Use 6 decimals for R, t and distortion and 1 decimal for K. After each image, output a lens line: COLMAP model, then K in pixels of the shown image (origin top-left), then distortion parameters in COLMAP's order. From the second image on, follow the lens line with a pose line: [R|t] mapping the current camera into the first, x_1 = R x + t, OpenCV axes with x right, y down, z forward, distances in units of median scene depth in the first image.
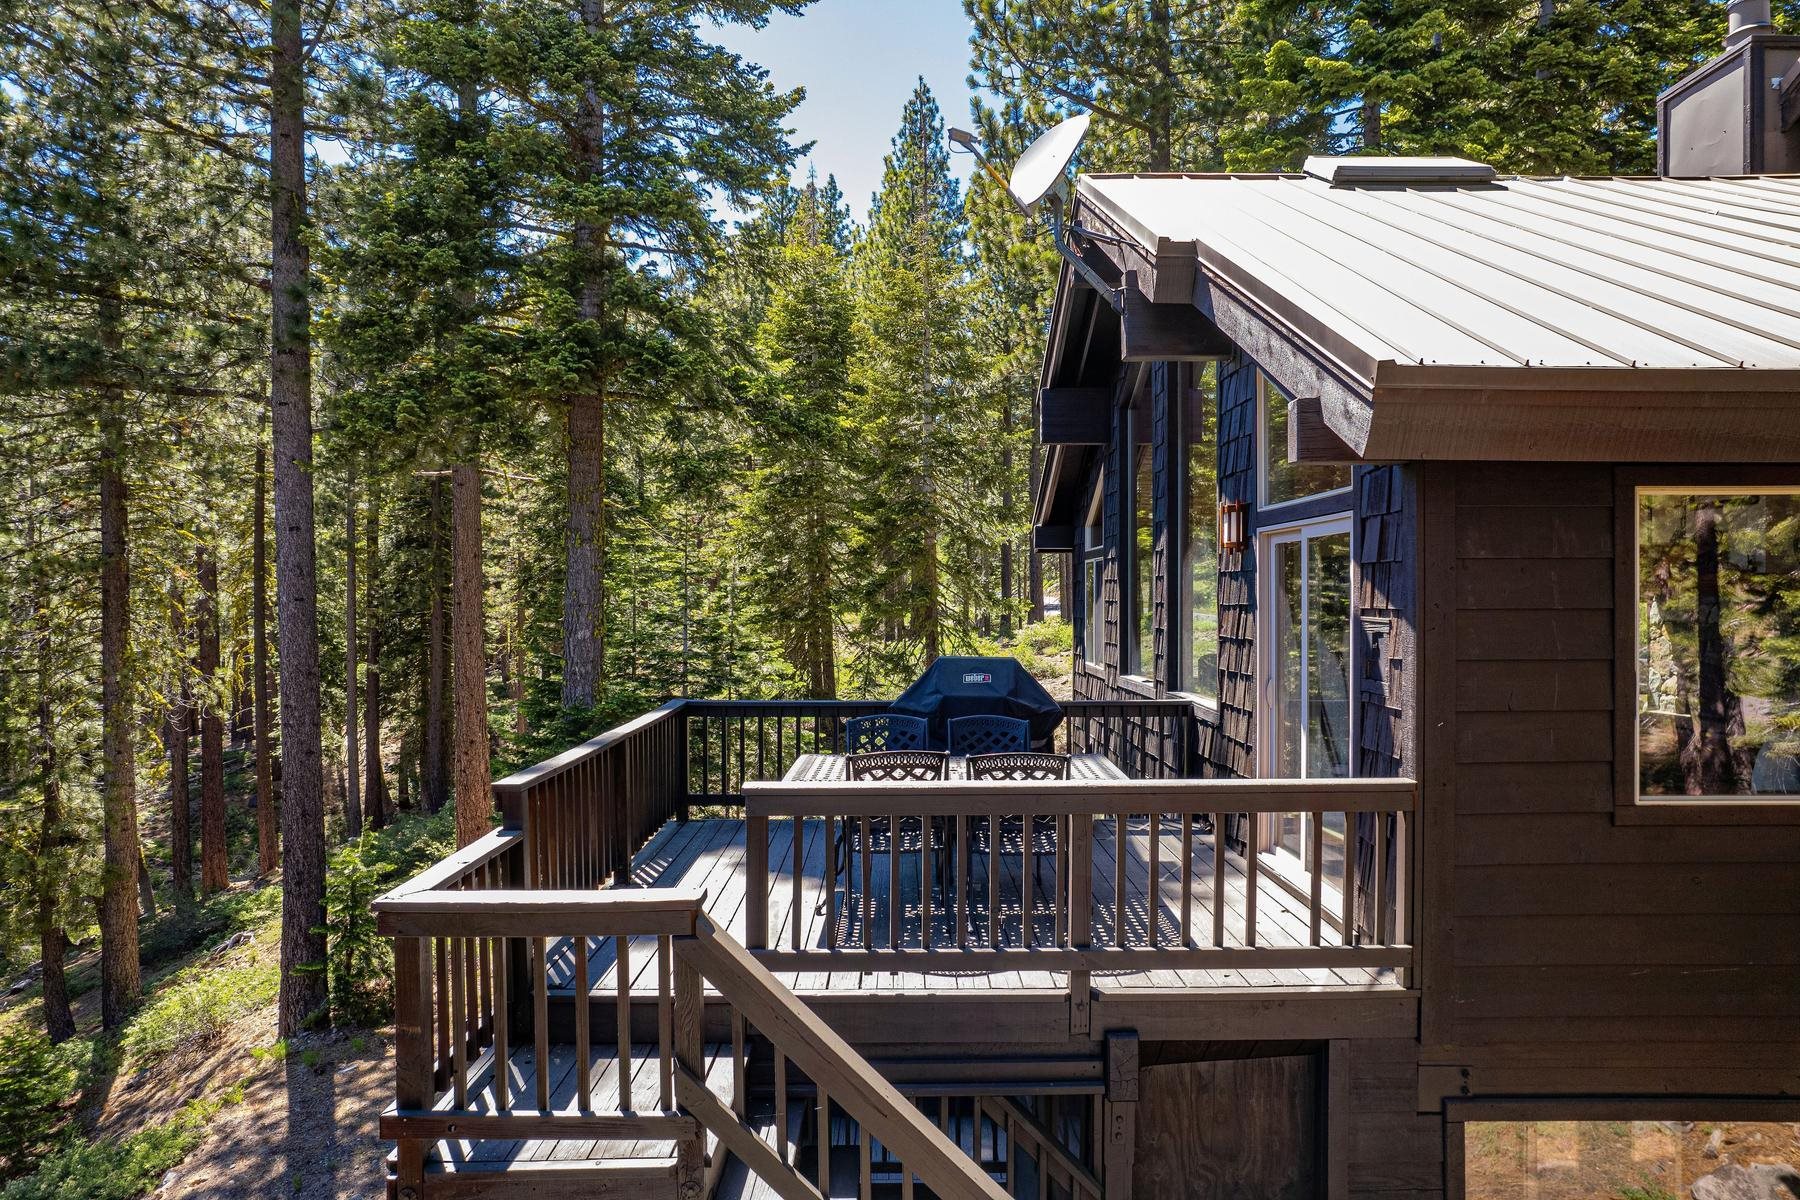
lens RADIAL K [[1148.1, 0, 900.0], [0, 1148.1, 600.0], [0, 0, 1]] dist [-0.080111, 0.066110]
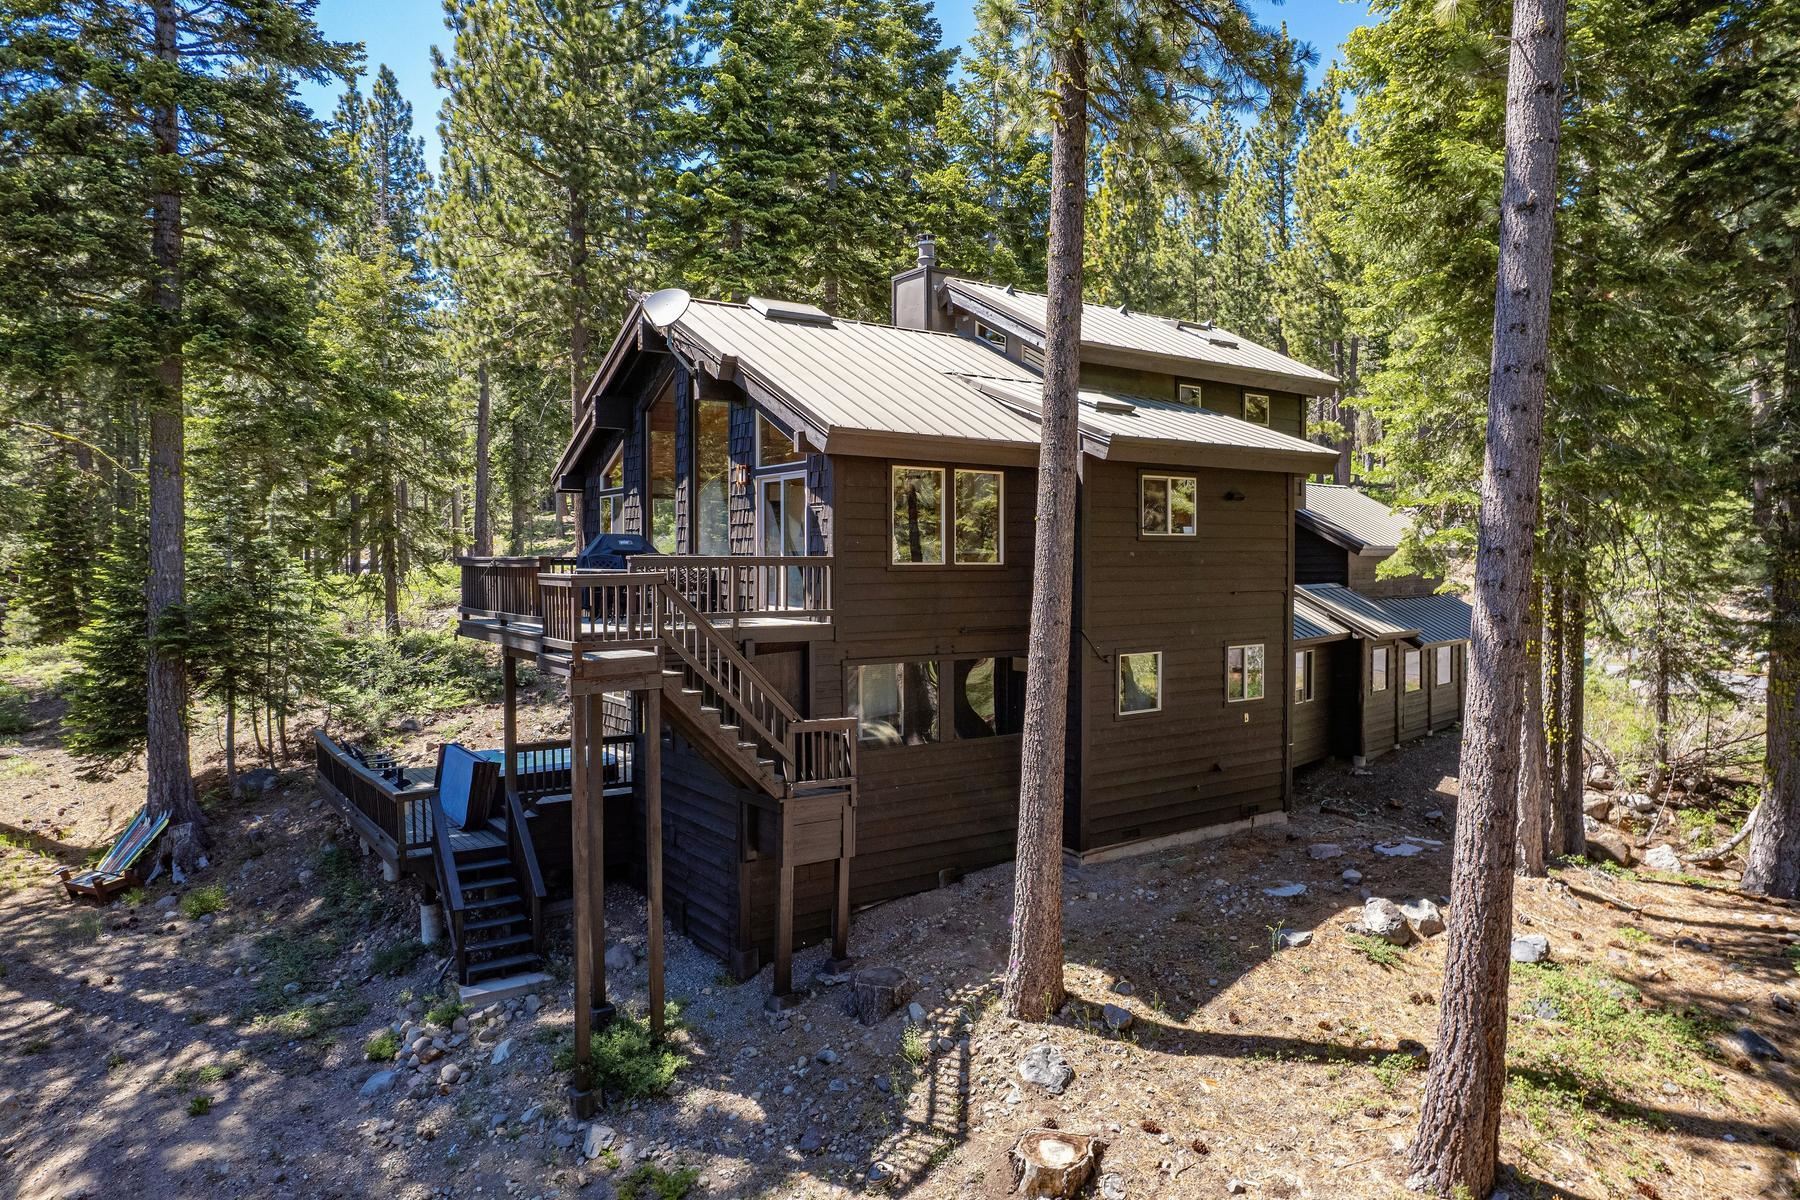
lens RADIAL K [[1148.1, 0, 900.0], [0, 1148.1, 600.0], [0, 0, 1]] dist [-0.080111, 0.066110]
pose [[0.817470, -0.017355, 0.575710, -0.826596], [0.000930, 0.999584, 0.028811, 0.127797], [-0.575971, -0.023017, 0.817146, -1.150446]]
